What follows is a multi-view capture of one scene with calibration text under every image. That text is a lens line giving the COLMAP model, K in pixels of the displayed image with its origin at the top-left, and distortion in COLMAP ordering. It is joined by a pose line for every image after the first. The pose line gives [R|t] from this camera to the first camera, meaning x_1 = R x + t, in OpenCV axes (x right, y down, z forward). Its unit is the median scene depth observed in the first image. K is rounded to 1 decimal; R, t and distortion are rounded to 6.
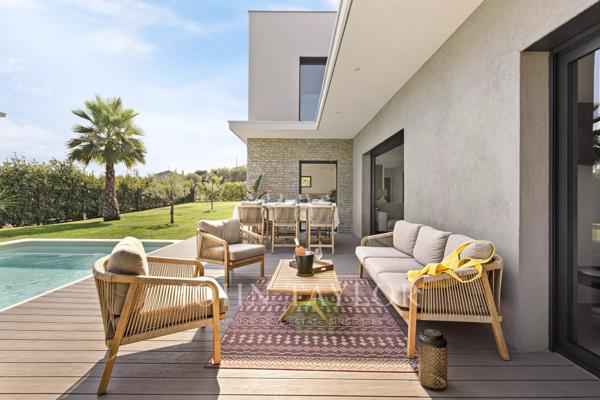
lens RADIAL K [[277.4, 0, 300.6], [0, 277.4, 200.4], [0, 0, 1]] dist [-0.000987, -0.000923]
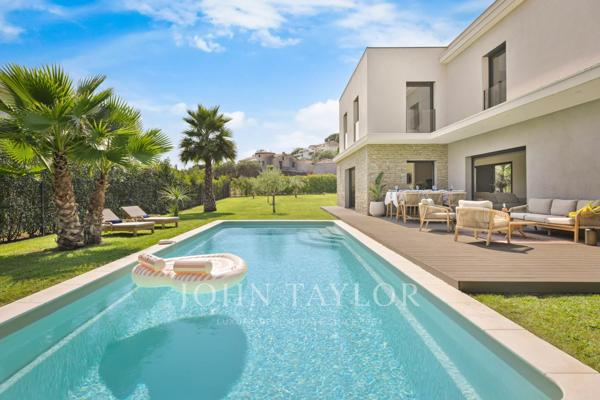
lens RADIAL K [[315.9, 0, 290.9], [0, 315.9, 193.7], [0, 0, 1]] dist [-0.009595, 0.000470]
pose [[0.999874, -0.007450, -0.013982, -0.851857], [0.007341, 0.999942, -0.007858, 0.029099], [0.014039, 0.007755, 0.999871, -0.781814]]
